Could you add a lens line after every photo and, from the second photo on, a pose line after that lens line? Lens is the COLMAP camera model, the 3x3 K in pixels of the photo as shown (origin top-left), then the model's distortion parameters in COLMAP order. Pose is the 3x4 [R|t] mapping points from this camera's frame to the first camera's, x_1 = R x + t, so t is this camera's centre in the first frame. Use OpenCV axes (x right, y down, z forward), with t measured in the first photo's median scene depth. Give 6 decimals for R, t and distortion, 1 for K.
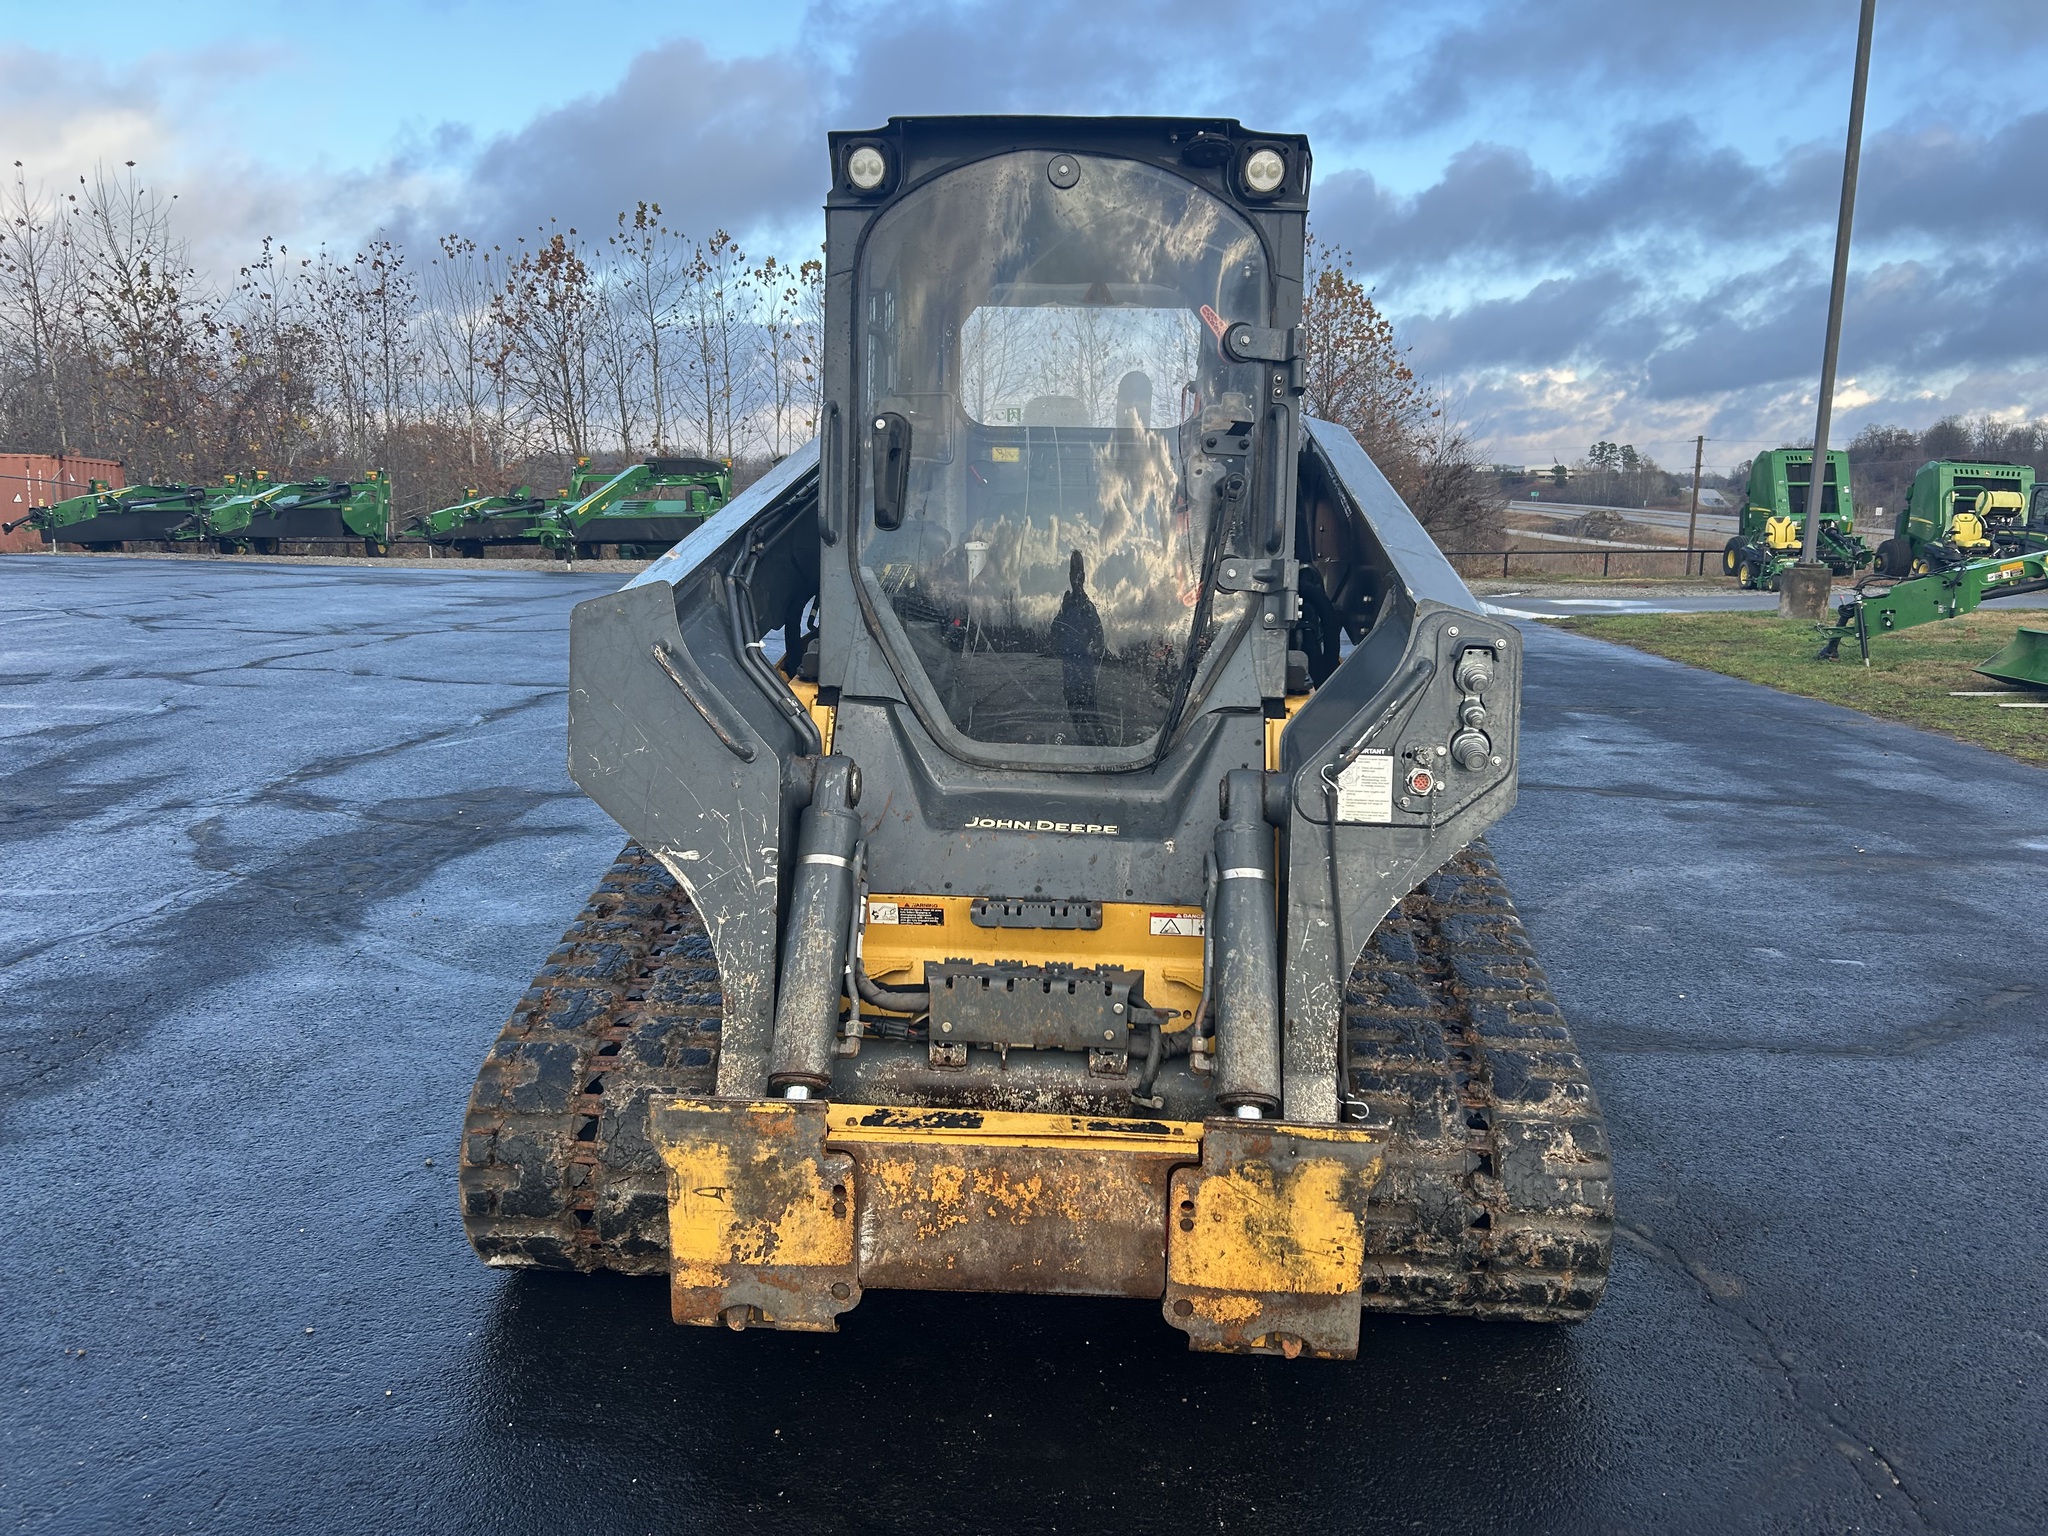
lens RADIAL K [[1536.5, 0, 1030.8], [0, 1536.5, 760.4], [0, 0, 1]] dist [0.082889, -0.100287]
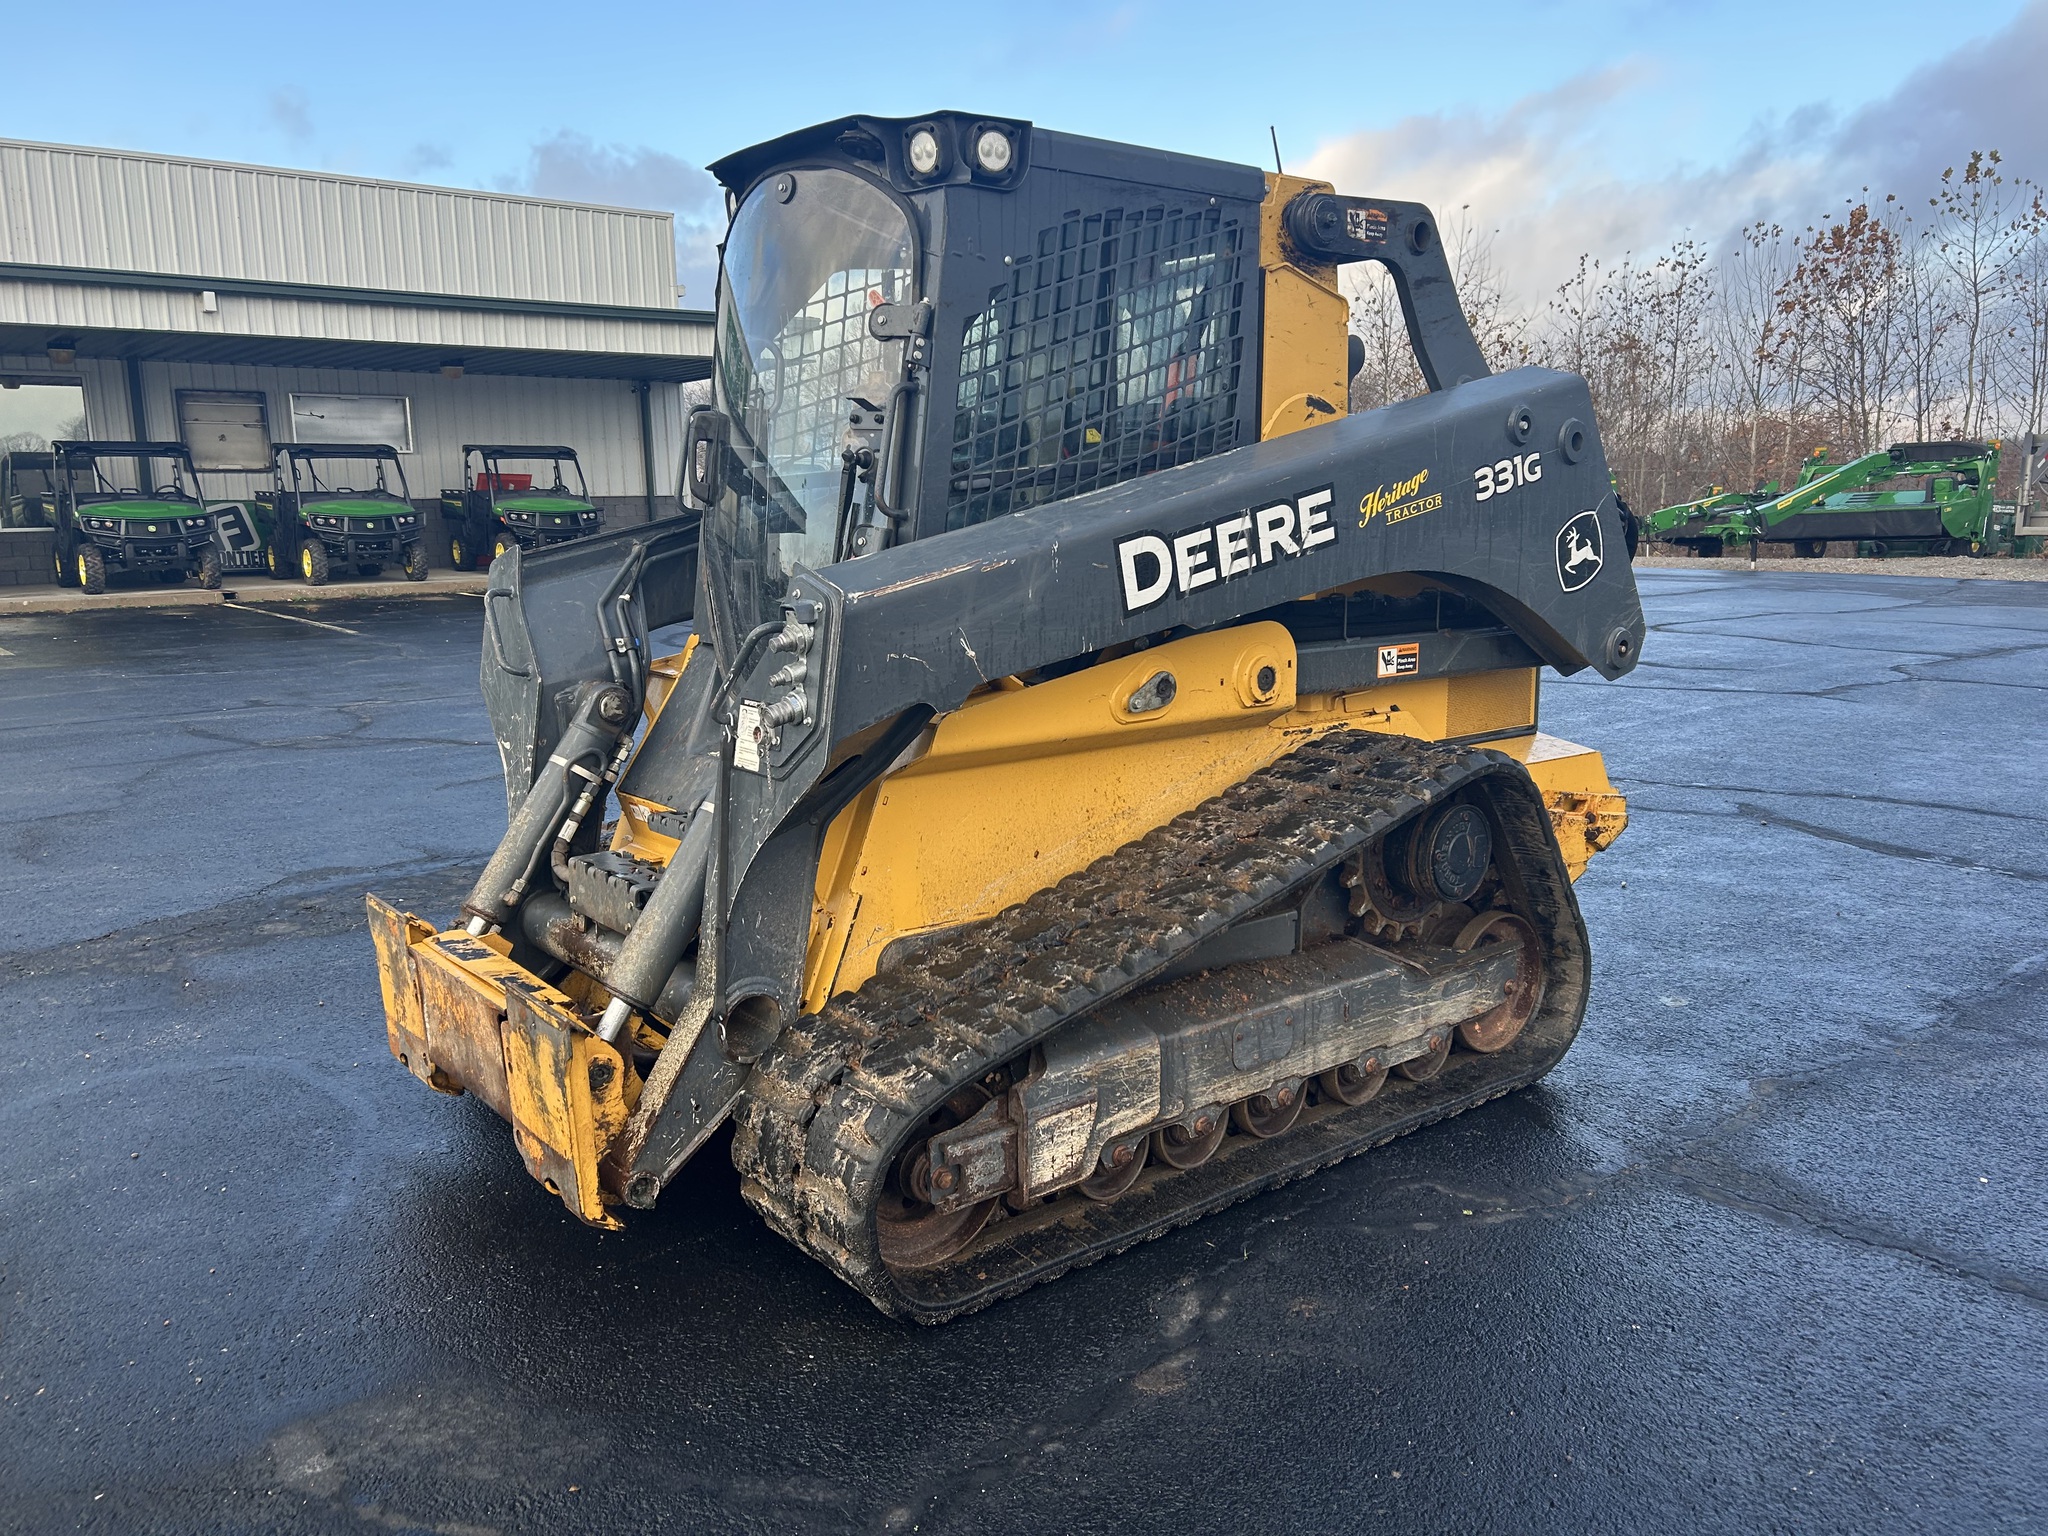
lens RADIAL K [[1536.5, 0, 1024.3], [0, 1536.5, 768.2], [0, 0, 1]] dist [0.082889, -0.100287]
pose [[0.671813, 0.104633, -0.733293, 1.101907], [-0.102242, 0.993596, 0.048105, -0.031351], [0.733631, 0.042656, 0.678208, 0.403379]]
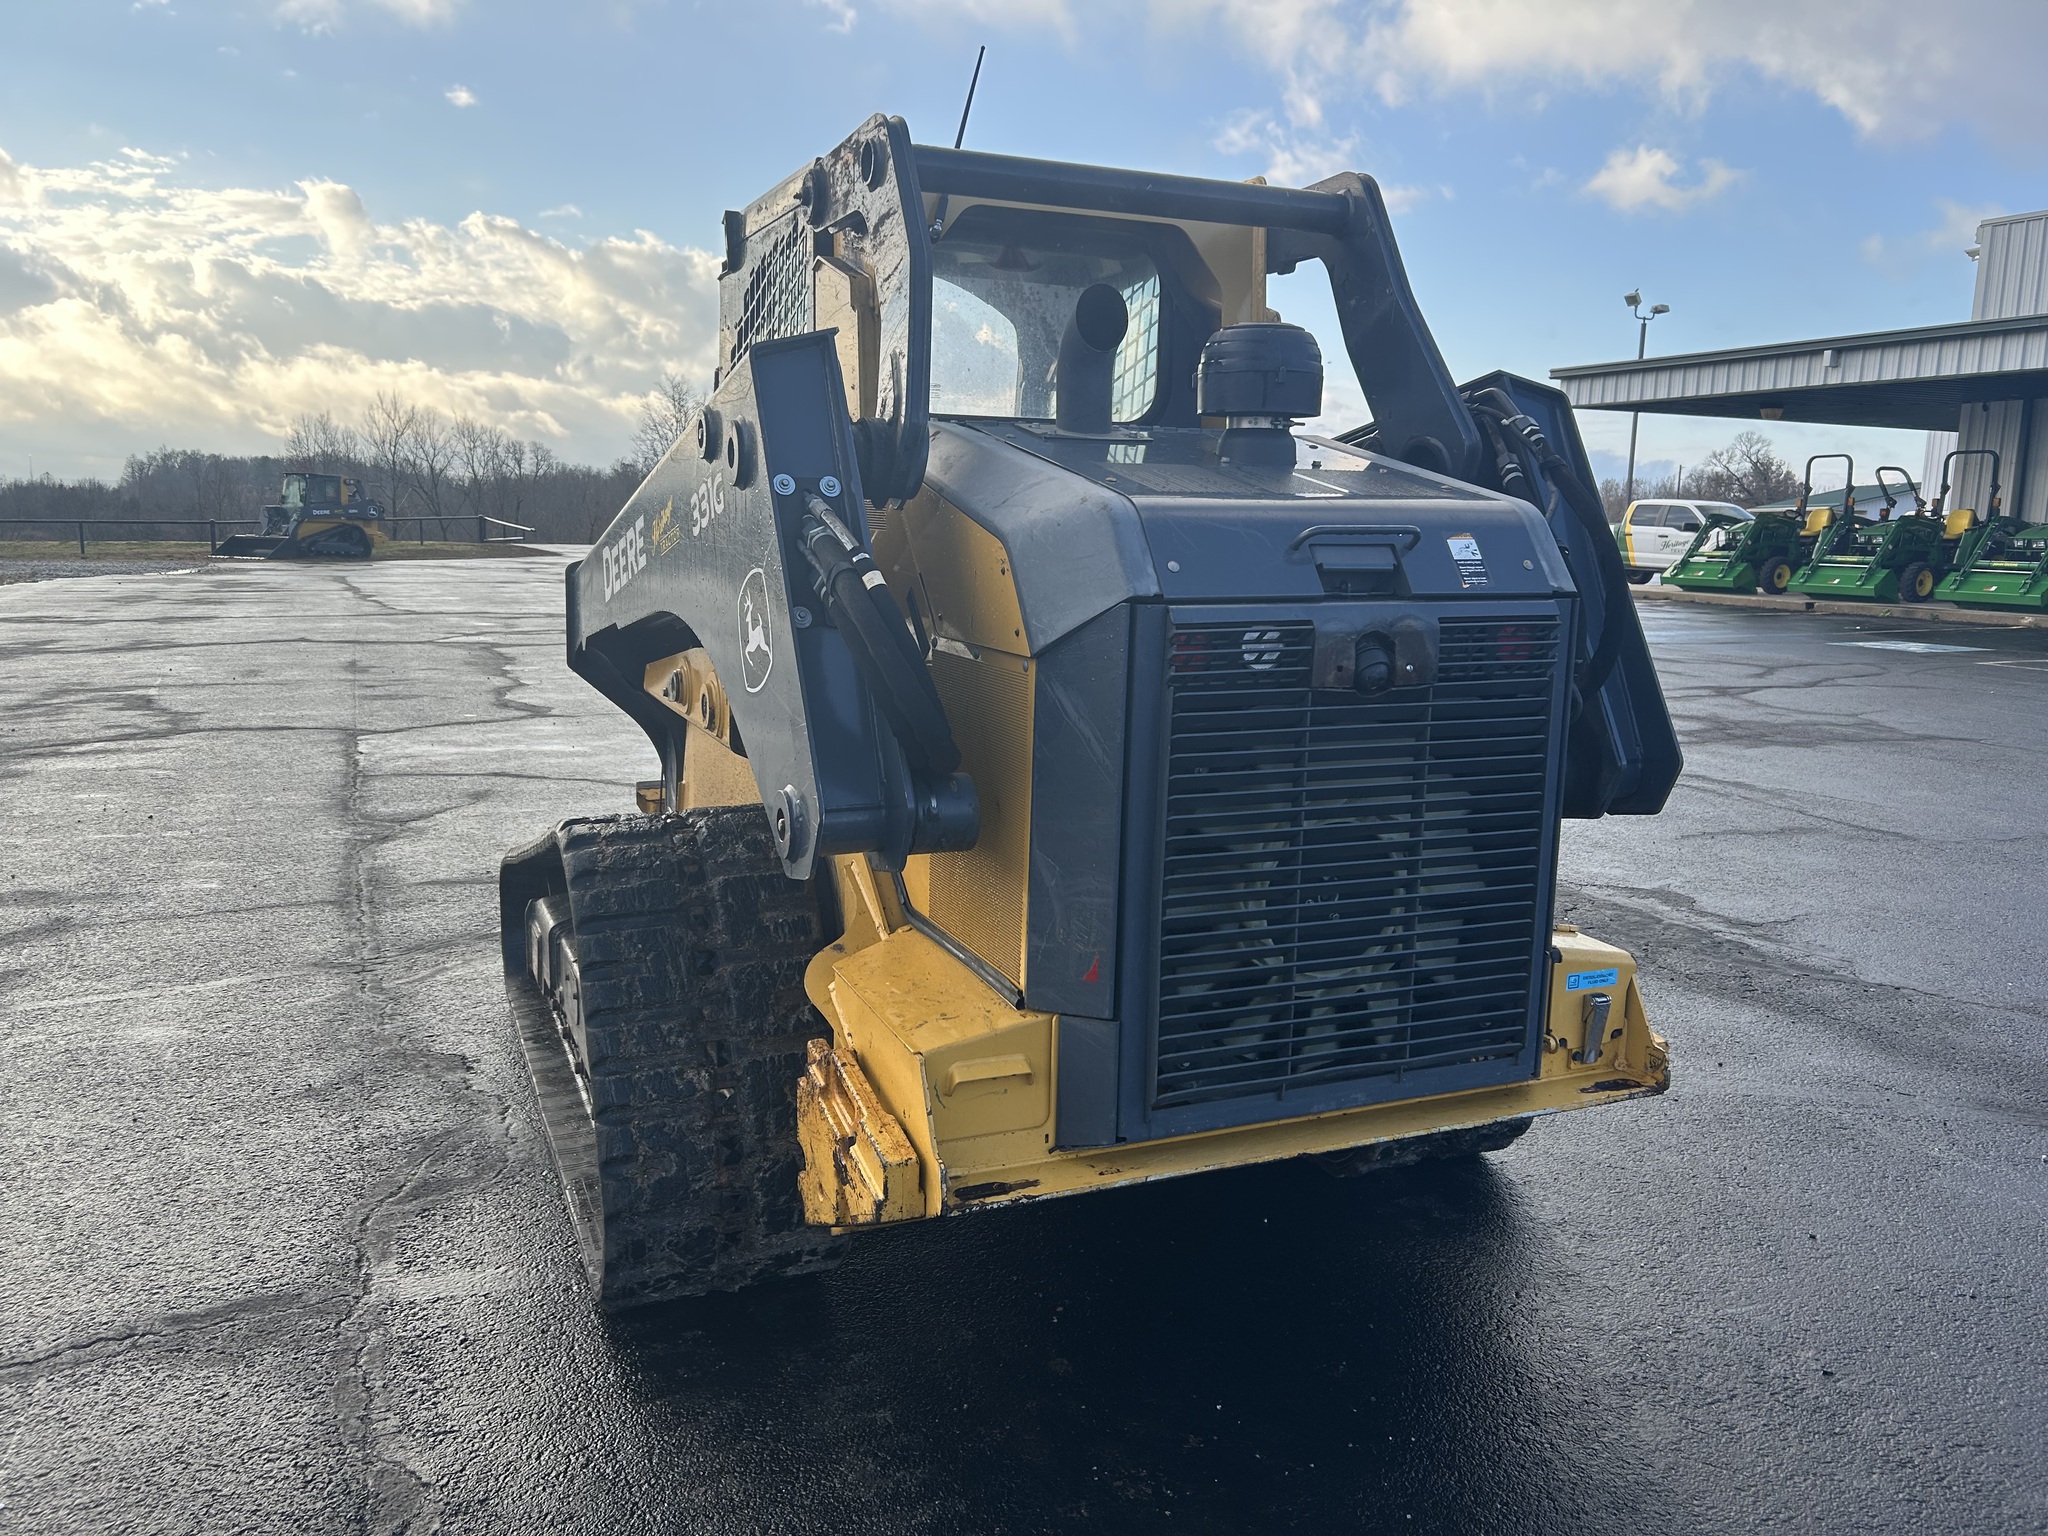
lens RADIAL K [[1536.5, 0, 1037.2], [0, 1536.5, 745.2], [0, 0, 1]] dist [0.082889, -0.100287]
pose [[-0.889412, 0.033816, -0.455853, 0.616334], [-0.113897, 0.949411, 0.292652, -0.436846], [0.442689, 0.312209, -0.840567, 2.626848]]
